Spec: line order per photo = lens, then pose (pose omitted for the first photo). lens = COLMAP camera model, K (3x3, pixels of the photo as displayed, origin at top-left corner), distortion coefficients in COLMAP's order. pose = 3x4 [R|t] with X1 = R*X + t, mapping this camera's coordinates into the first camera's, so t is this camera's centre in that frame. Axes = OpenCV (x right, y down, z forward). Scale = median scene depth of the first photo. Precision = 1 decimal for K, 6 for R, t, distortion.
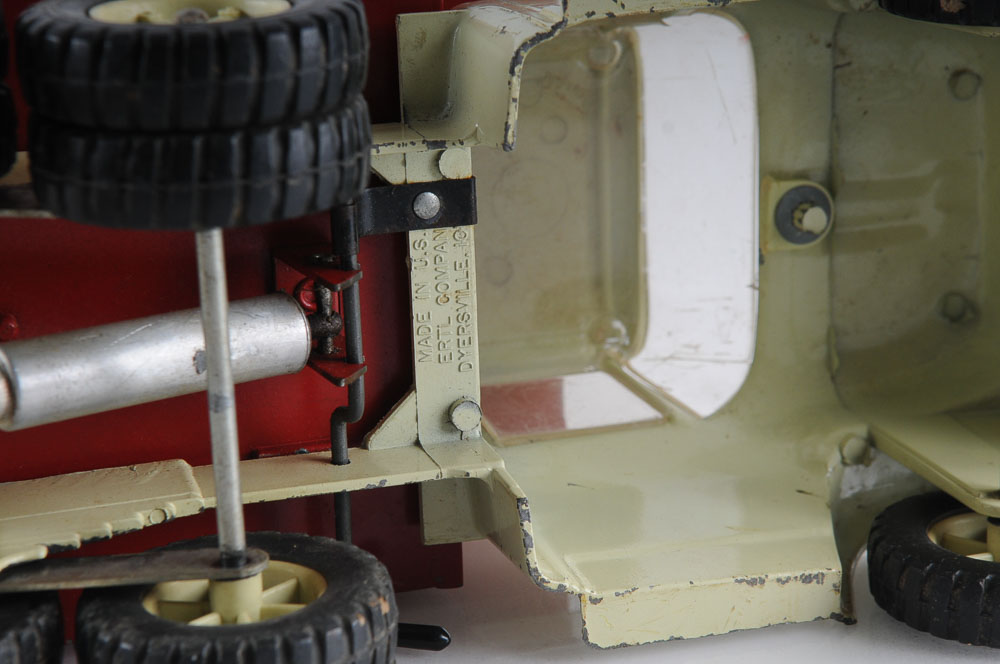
lens RADIAL K [[2395.0, 0, 500.0], [0, 2395.0, 332.0], [0, 0, 1]] dist [0.220679, 0.102381]
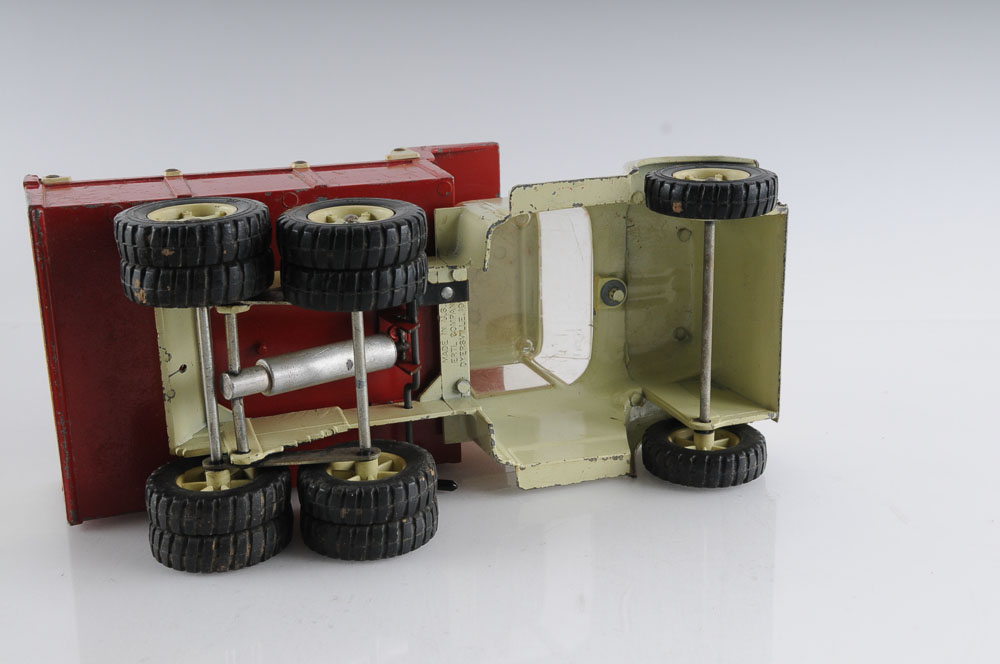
lens RADIAL K [[1273.7, 0, 500.0], [0, 1273.7, 332.0], [0, 0, 1]] dist [0.007889, 0.003732]
pose [[0.999146, -0.001150, 0.041304, -0.030578], [0.000713, 0.999944, 0.010589, -0.029154], [-0.041314, -0.010550, 0.999091, -0.192058]]
